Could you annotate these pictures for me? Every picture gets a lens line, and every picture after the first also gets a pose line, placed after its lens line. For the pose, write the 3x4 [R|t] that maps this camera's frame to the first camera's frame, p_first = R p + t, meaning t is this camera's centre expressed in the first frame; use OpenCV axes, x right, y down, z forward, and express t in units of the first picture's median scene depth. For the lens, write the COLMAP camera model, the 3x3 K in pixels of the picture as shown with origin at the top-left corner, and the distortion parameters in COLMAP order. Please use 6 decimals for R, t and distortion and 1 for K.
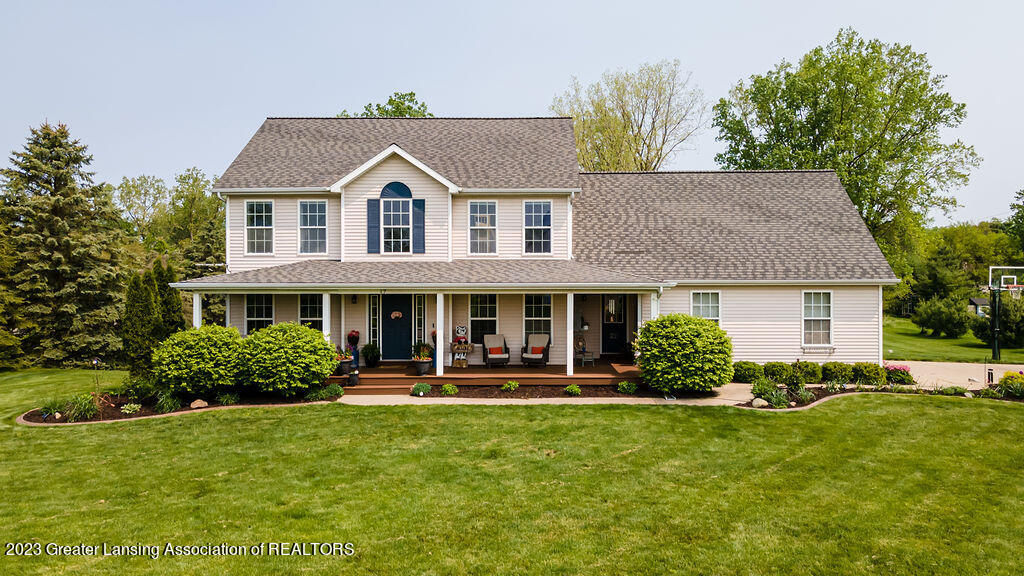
lens RADIAL K [[763.6, 0, 512.0], [0, 763.6, 288.0], [0, 0, 1]] dist [0.048517, 0.003134]
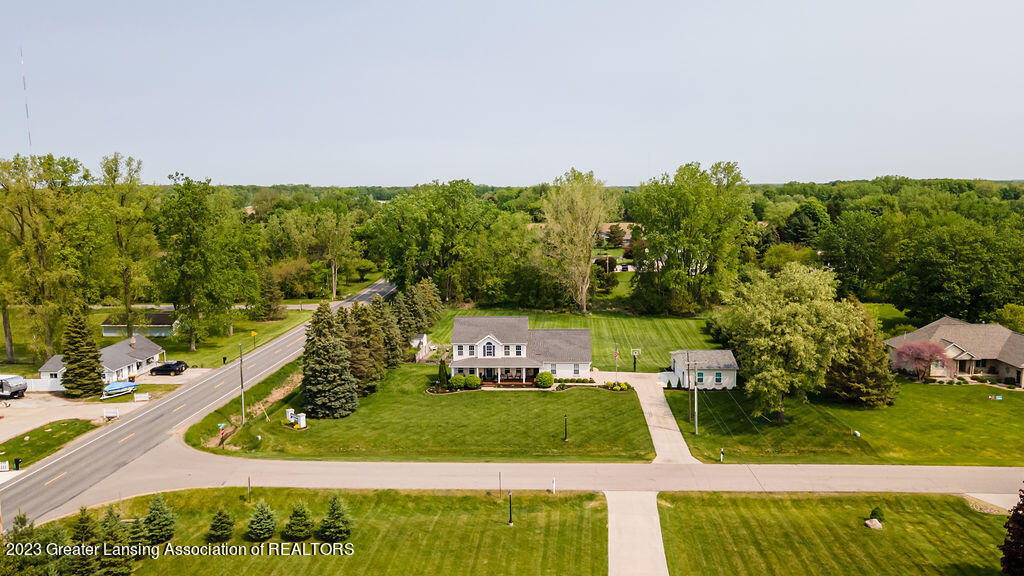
lens RADIAL K [[763.6, 0, 512.0], [0, 763.6, 288.0], [0, 0, 1]] dist [0.048517, 0.003134]
pose [[0.999725, -0.005153, -0.022856, 0.105855], [0.007813, 0.992998, 0.117869, -1.048648], [0.022088, -0.118015, 0.992766, -3.754874]]
